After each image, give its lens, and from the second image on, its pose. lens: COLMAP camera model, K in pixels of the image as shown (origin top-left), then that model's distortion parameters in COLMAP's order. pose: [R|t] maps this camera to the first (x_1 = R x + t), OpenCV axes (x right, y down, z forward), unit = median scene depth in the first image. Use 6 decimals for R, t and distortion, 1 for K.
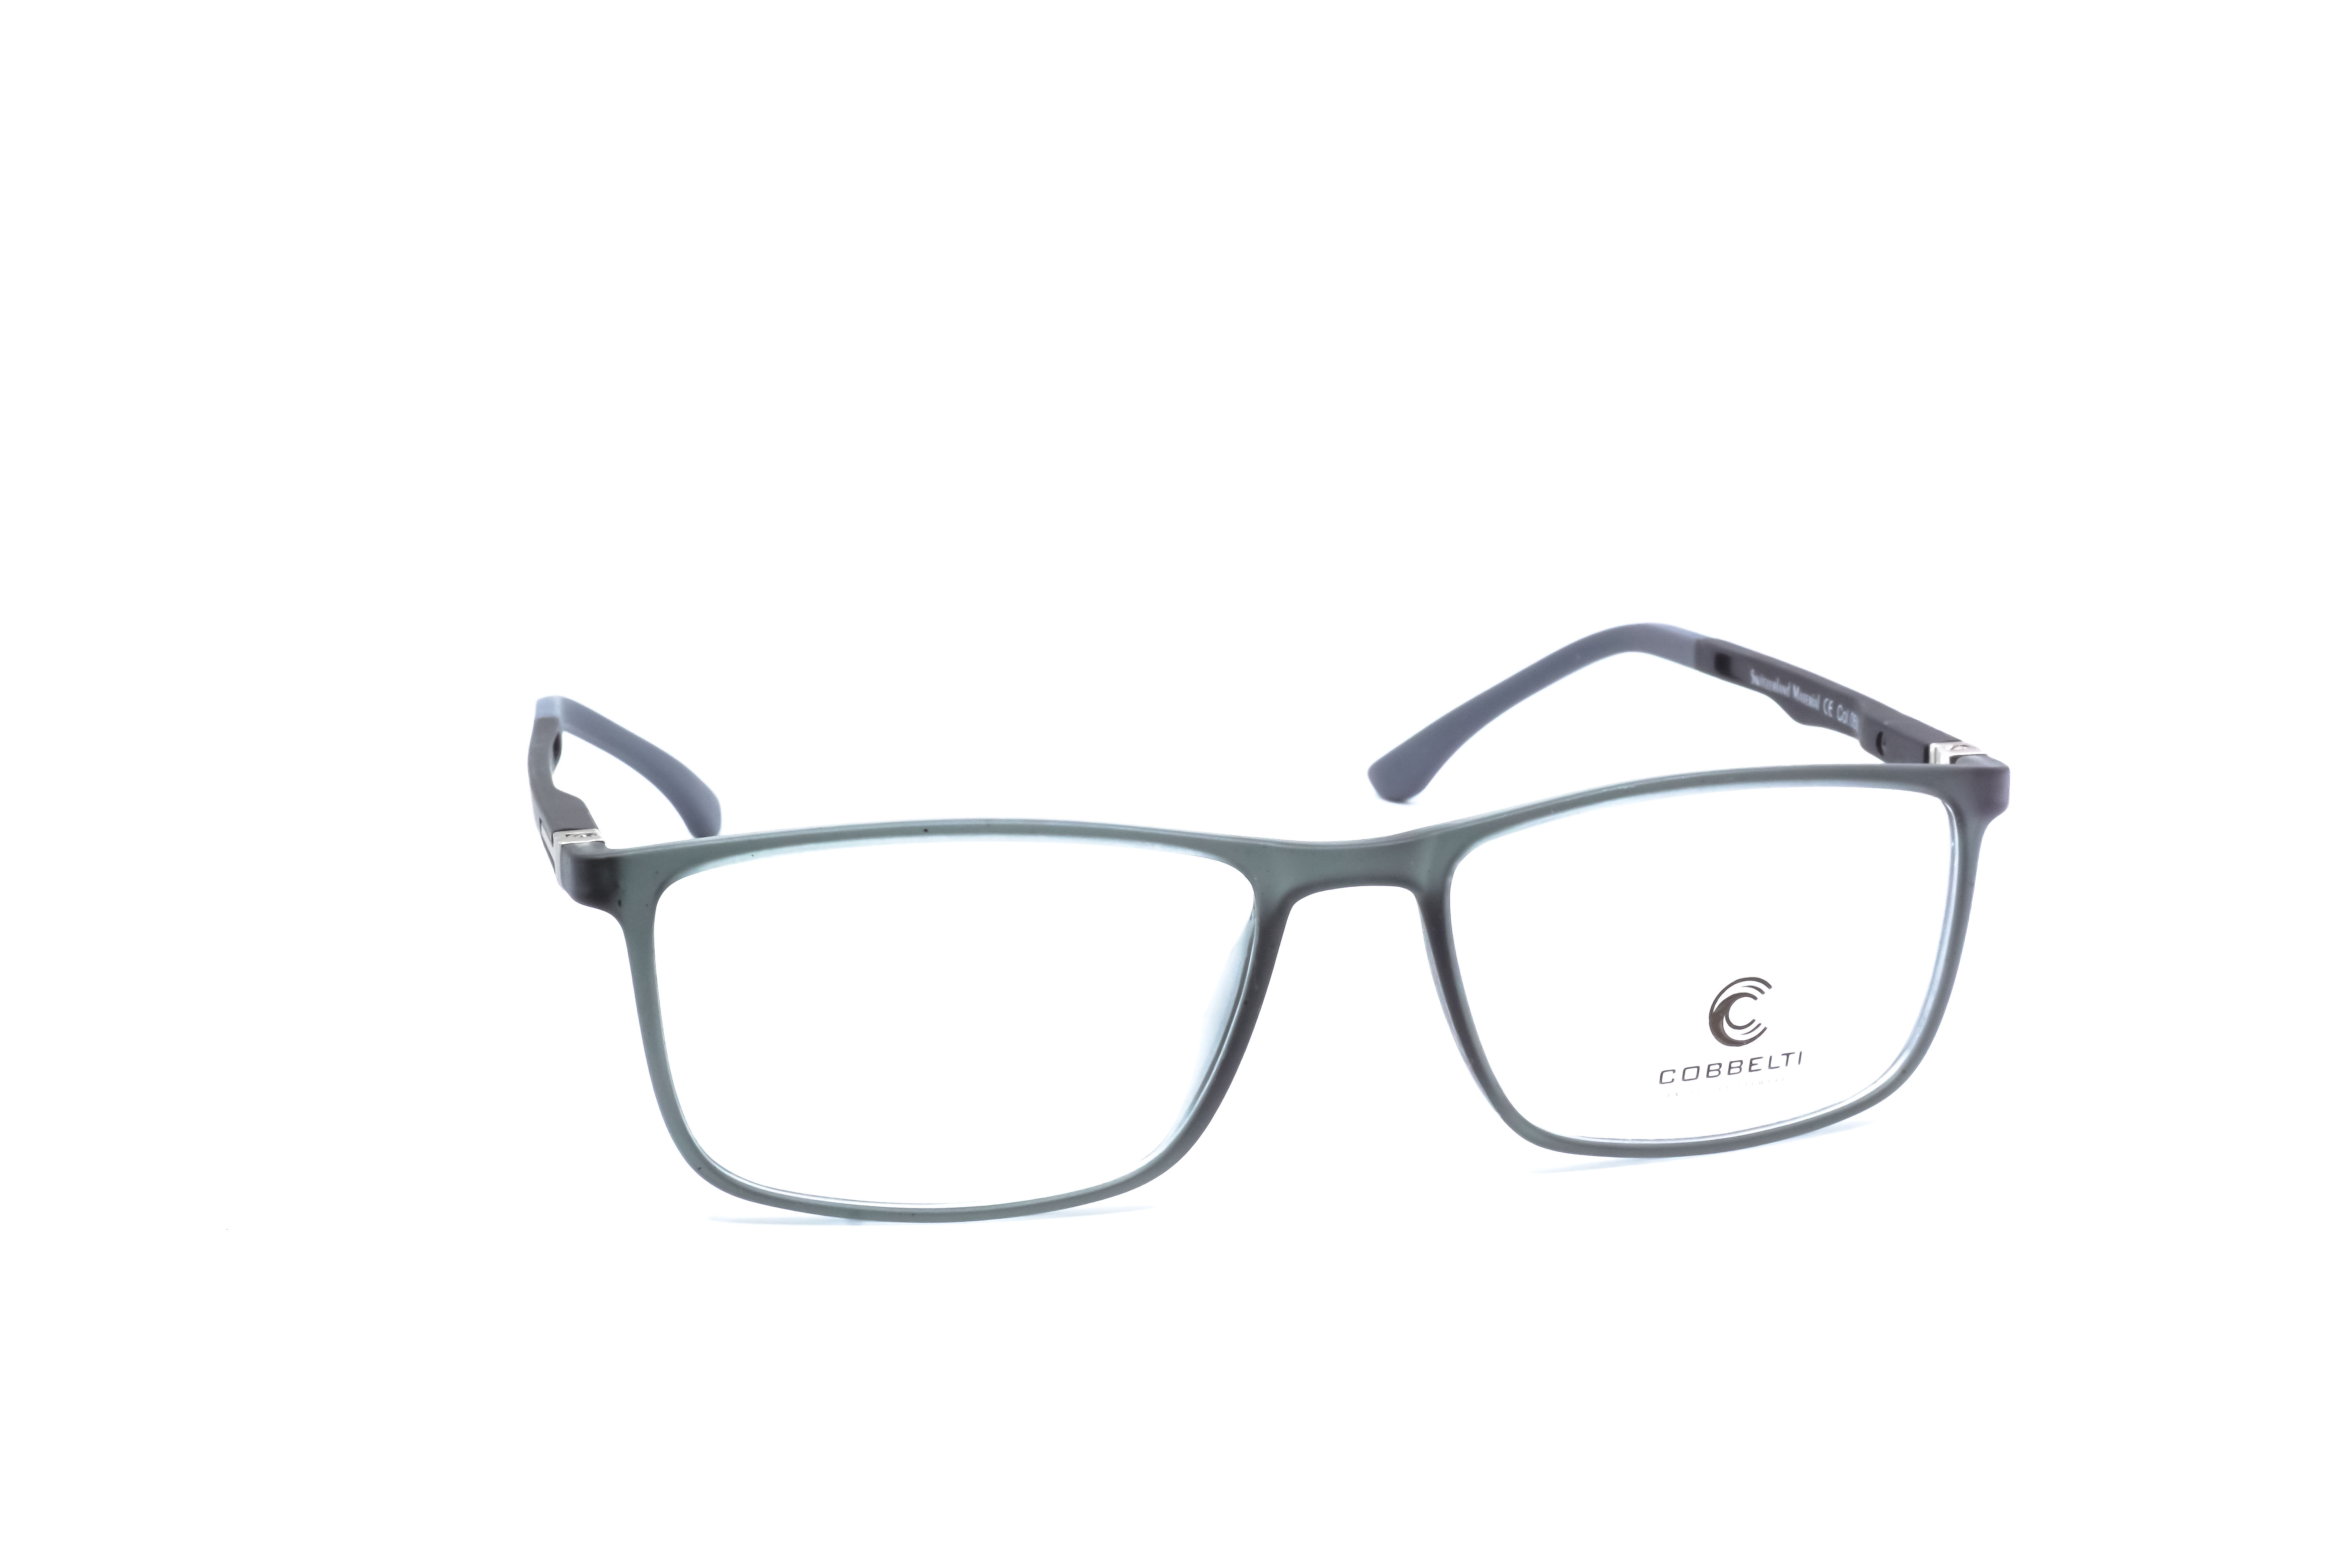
lens RADIAL K [[3360.0, 0, 1176.0], [0, 3360.0, 784.0], [0, 0, 1]] dist [-0.006667, -0.022161]
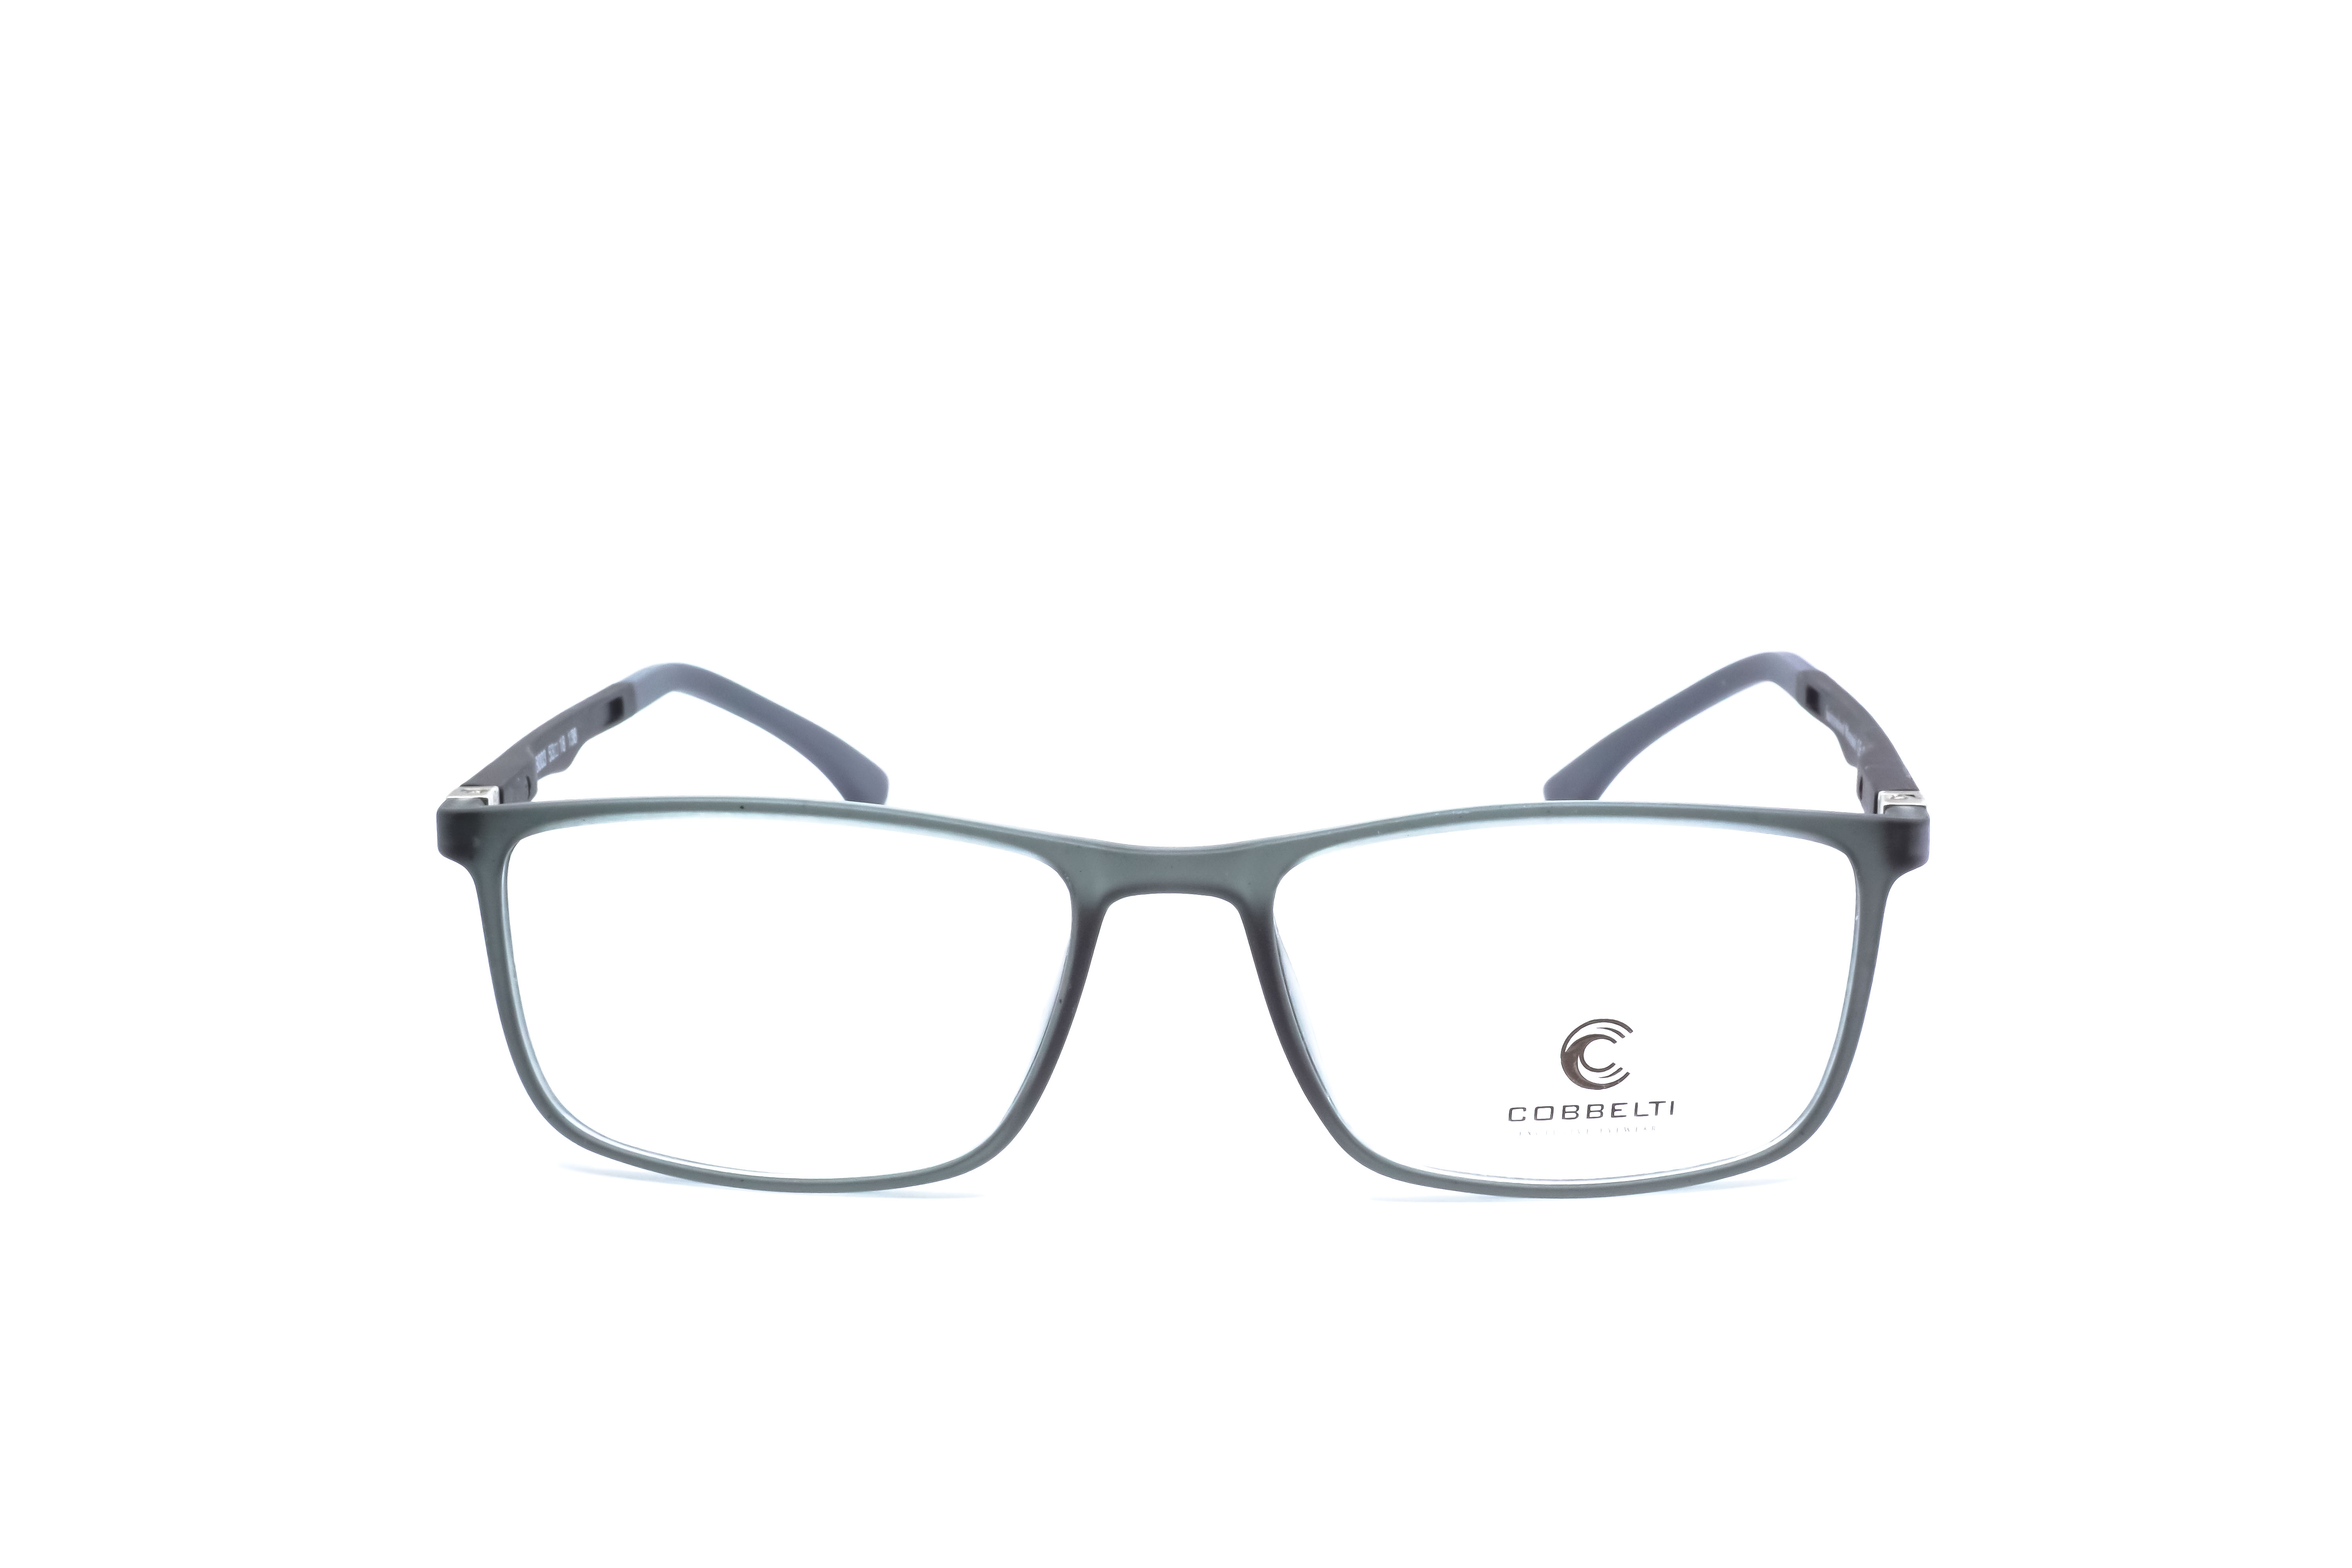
lens RADIAL K [[3360.0, 0, 1176.0], [0, 3360.0, 784.0], [0, 0, 1]] dist [-0.006667, -0.022161]
pose [[0.965303, 0.066071, -0.252637, 0.288634], [-0.064477, 0.997812, 0.014593, -0.015635], [0.253048, 0.002203, 0.967451, 0.037382]]
